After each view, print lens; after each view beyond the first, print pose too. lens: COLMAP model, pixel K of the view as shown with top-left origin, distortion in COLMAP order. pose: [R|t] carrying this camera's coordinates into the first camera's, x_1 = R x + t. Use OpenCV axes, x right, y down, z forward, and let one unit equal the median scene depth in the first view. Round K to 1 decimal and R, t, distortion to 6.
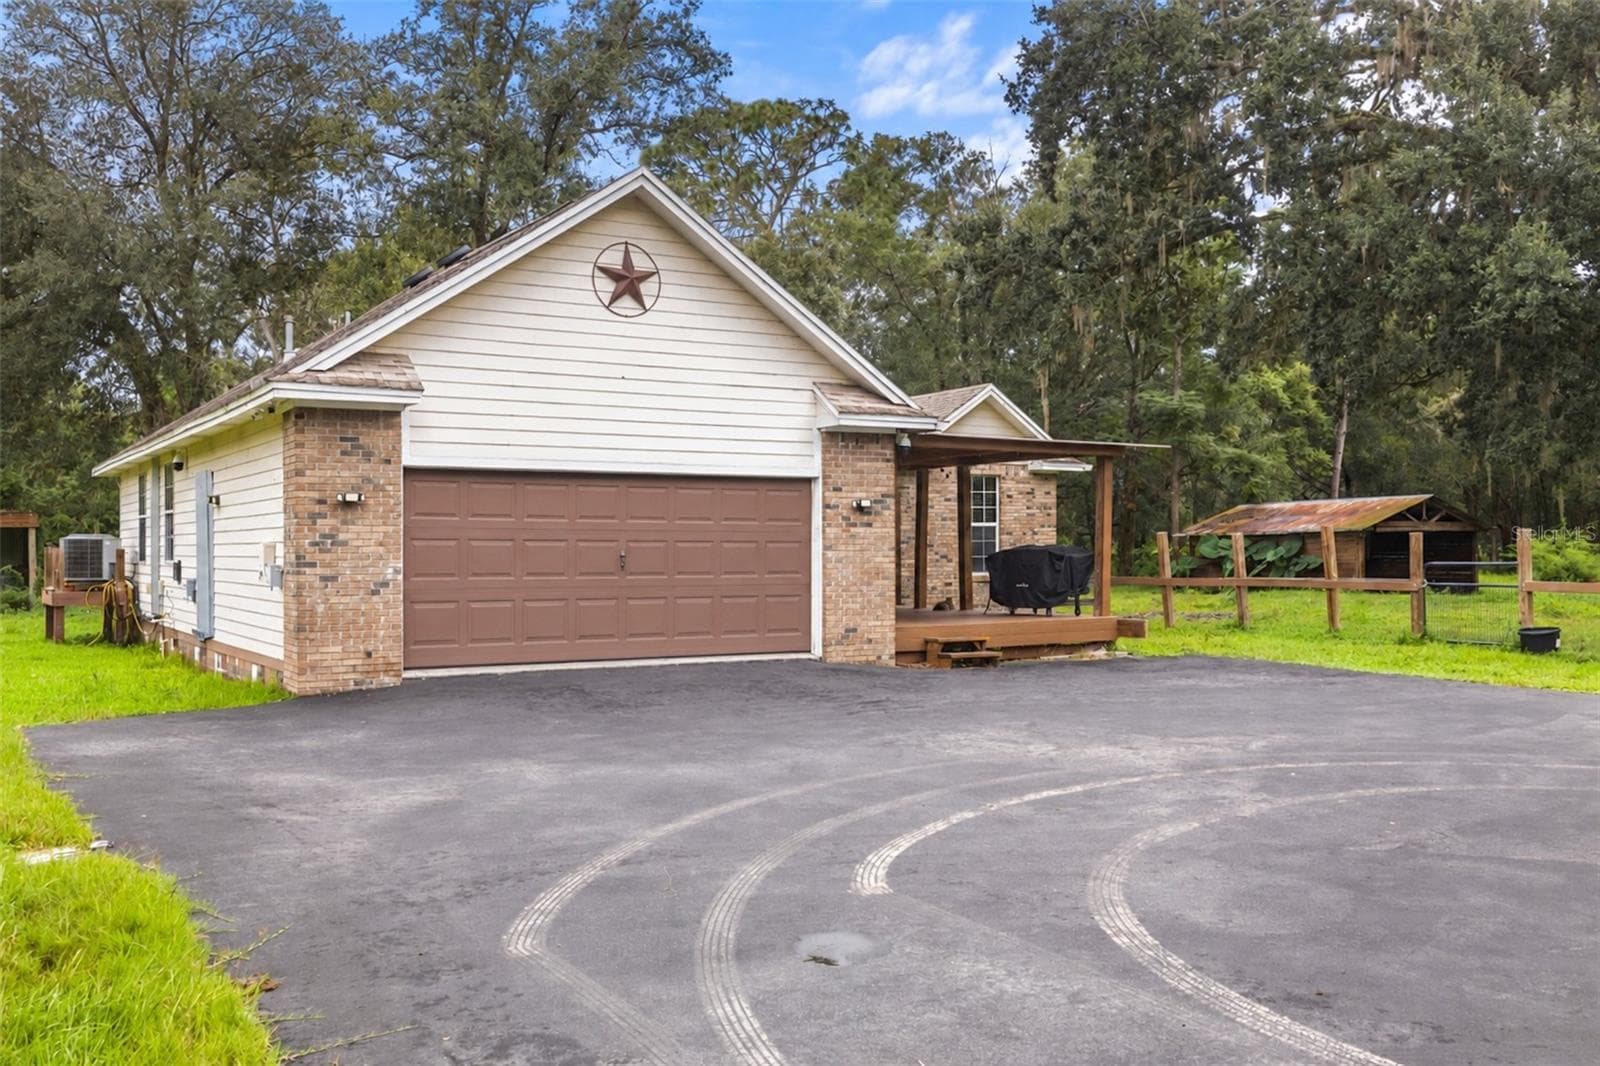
lens RADIAL K [[1463.1, 0, 798.7], [0, 1463.1, 535.0], [0, 0, 1]] dist [0.010459, 0.000000]
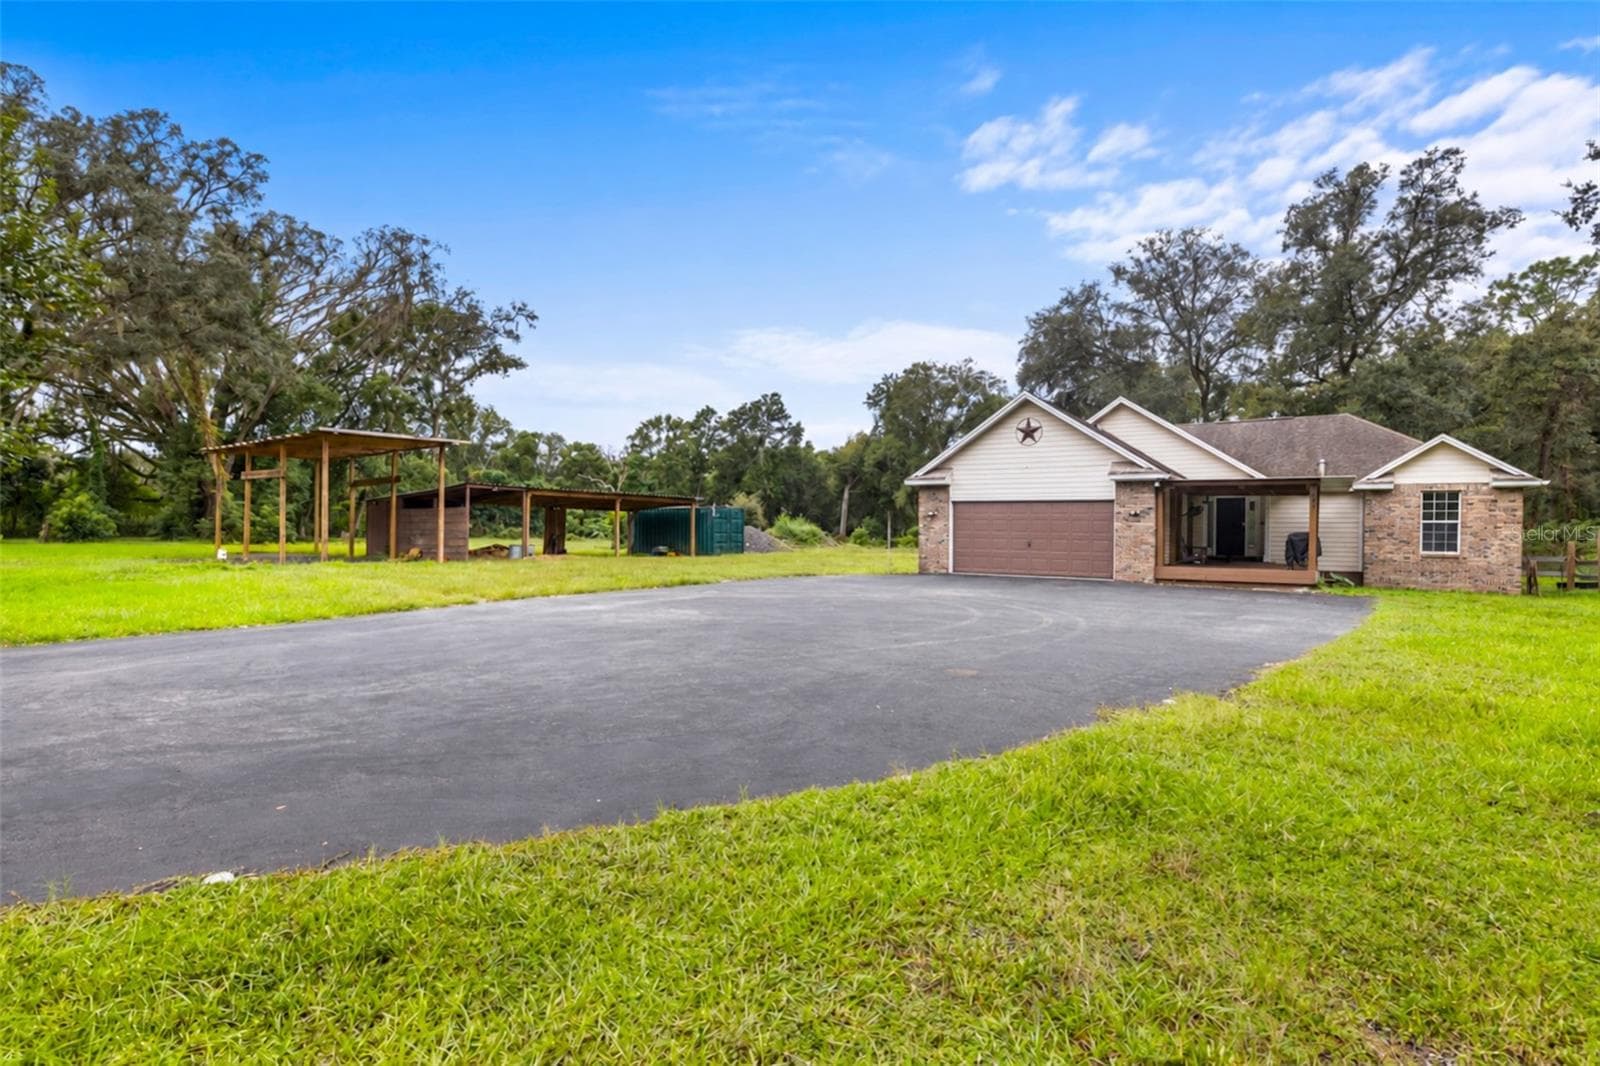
lens RADIAL K [[775.7, 0, 794.8], [0, 775.7, 528.6], [0, 0, 1]] dist [-0.006401, 0.003584]
pose [[0.413356, 0.004513, -0.910558, 0.925593], [-0.006668, 0.999976, 0.001929, 0.005392], [0.910545, 0.005275, 0.413376, 0.008441]]
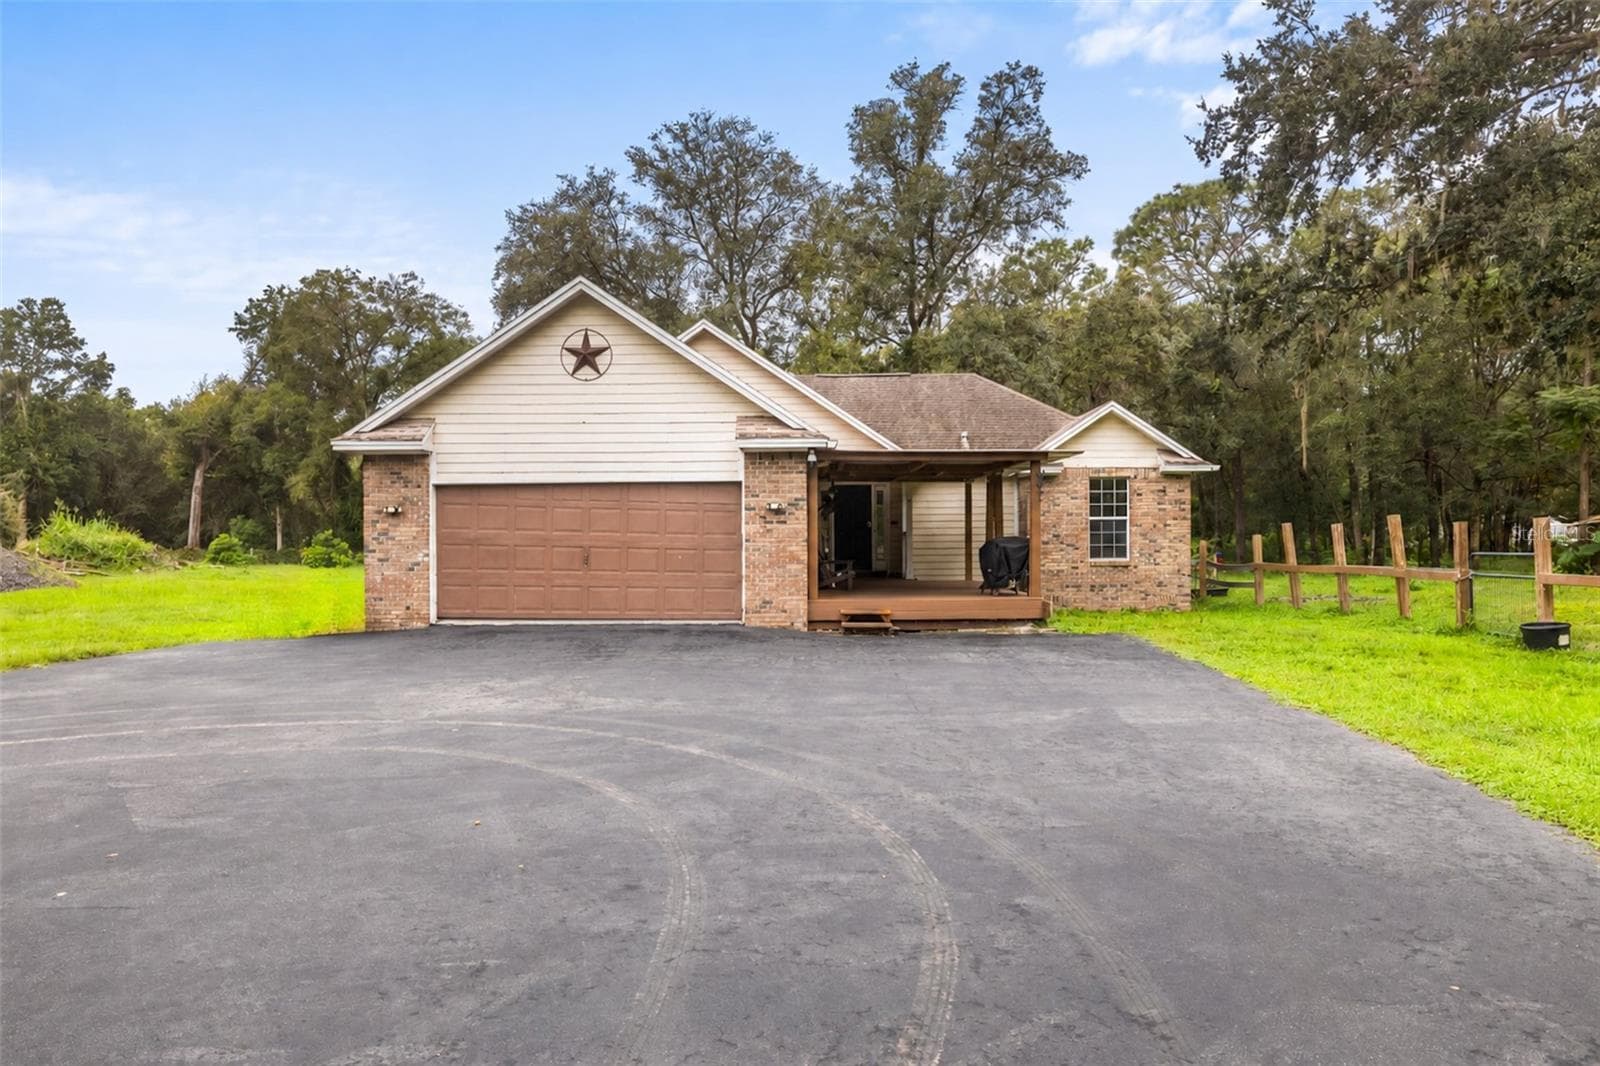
lens RADIAL K [[1034.8, 0, 796.0], [0, 1034.8, 532.4], [0, 0, 1]] dist [-0.008818, 0.008217]
pose [[0.849563, -0.004356, -0.527469, 0.542235], [0.007583, 0.999963, 0.003954, -0.001474], [0.527432, -0.007359, 0.849565, 0.220253]]
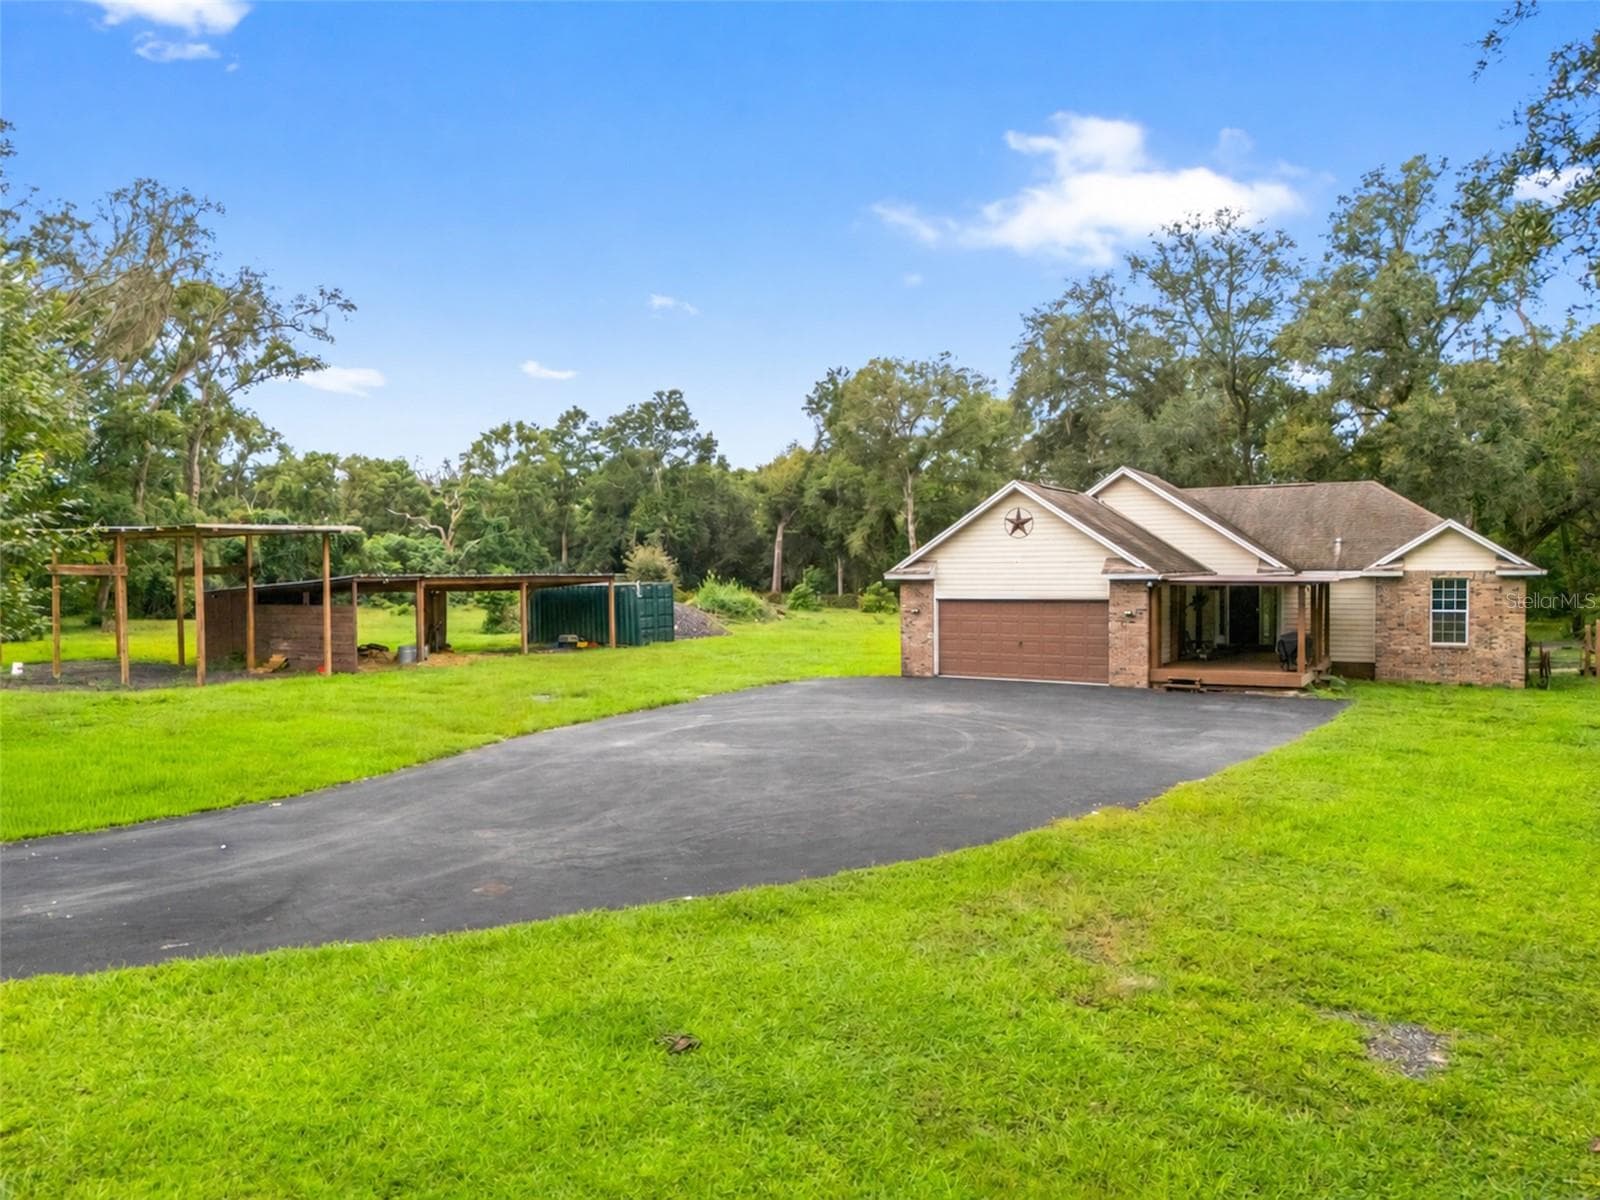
lens RADIAL K [[1174.0, 0, 793.2], [0, 1174.0, 600.3], [0, 0, 1]] dist [0.073498, -0.062925]
pose [[0.495939, 0.024330, -0.868016, 1.318397], [0.011860, 0.999324, 0.034786, -0.106307], [0.868276, -0.027546, 0.495316, -0.309808]]
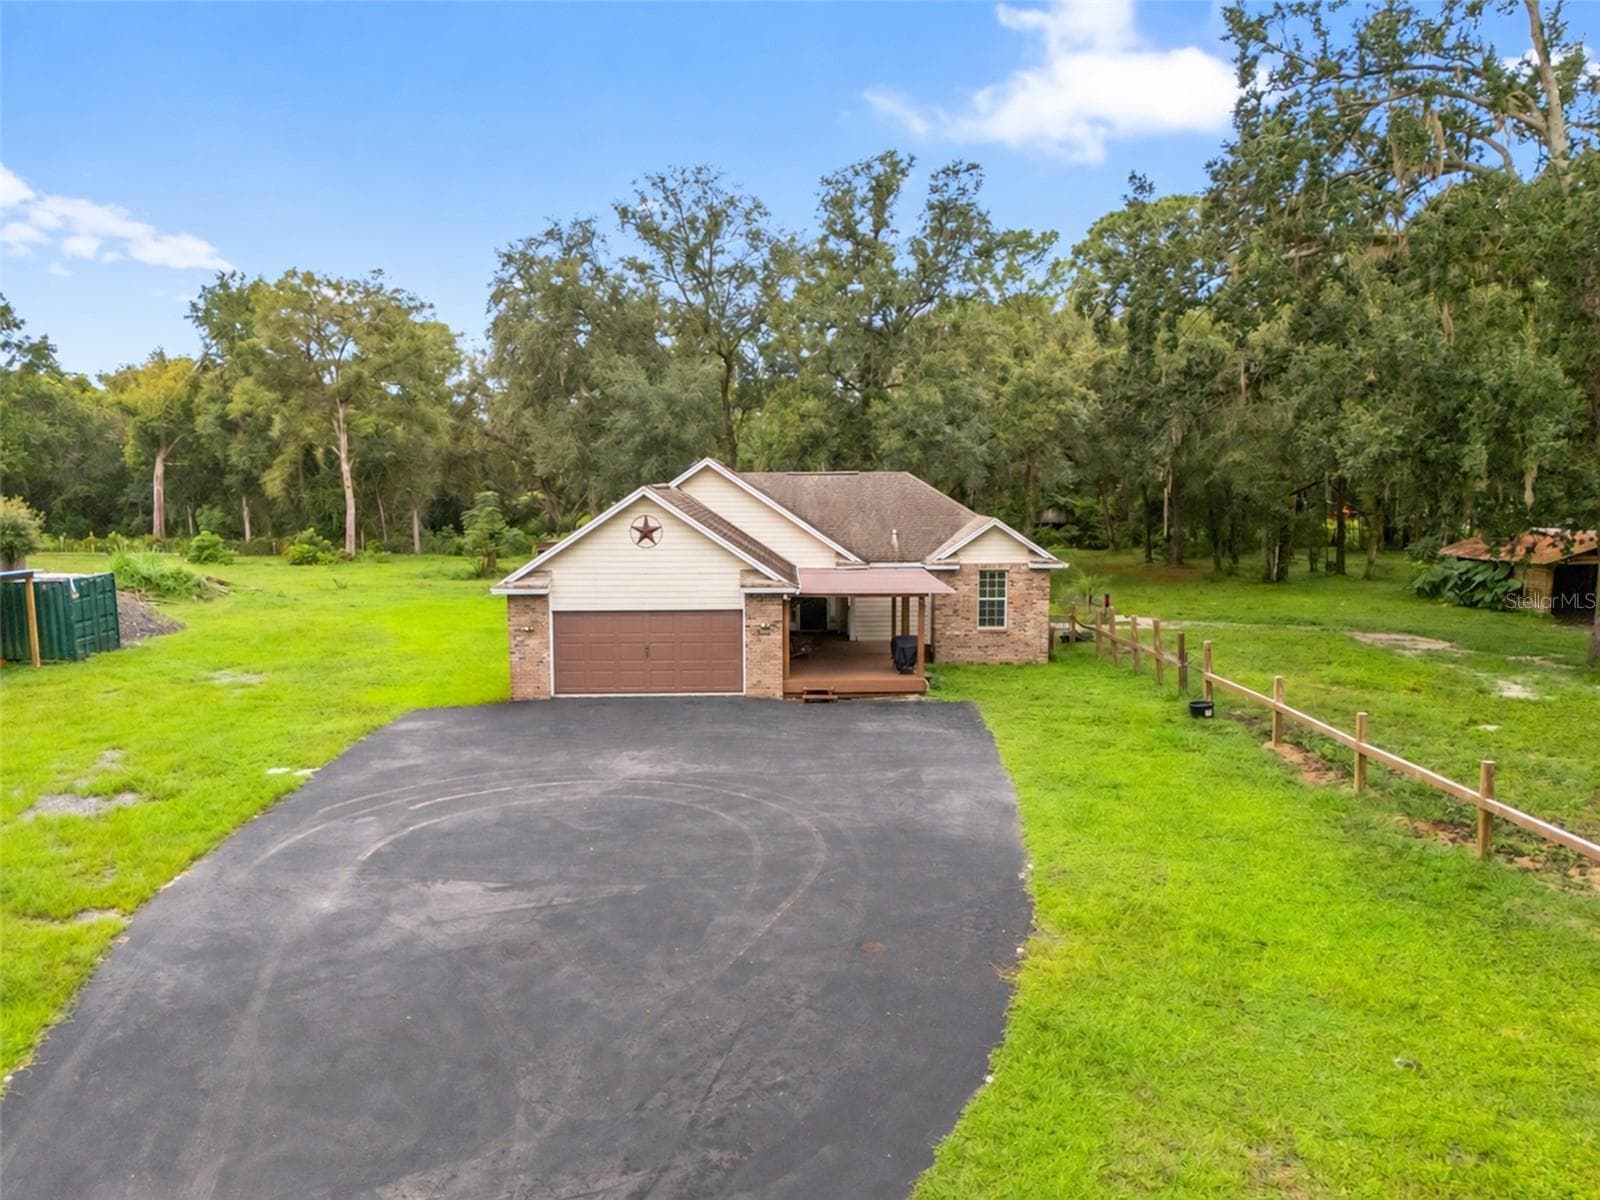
lens RADIAL K [[1174.0, 0, 800.8], [0, 1174.0, 606.6], [0, 0, 1]] dist [0.073498, -0.062925]
pose [[0.867887, 0.055702, -0.493629, 0.934235], [0.006171, 0.992408, 0.122836, -0.258749], [0.496724, -0.109654, 0.860954, -0.455076]]
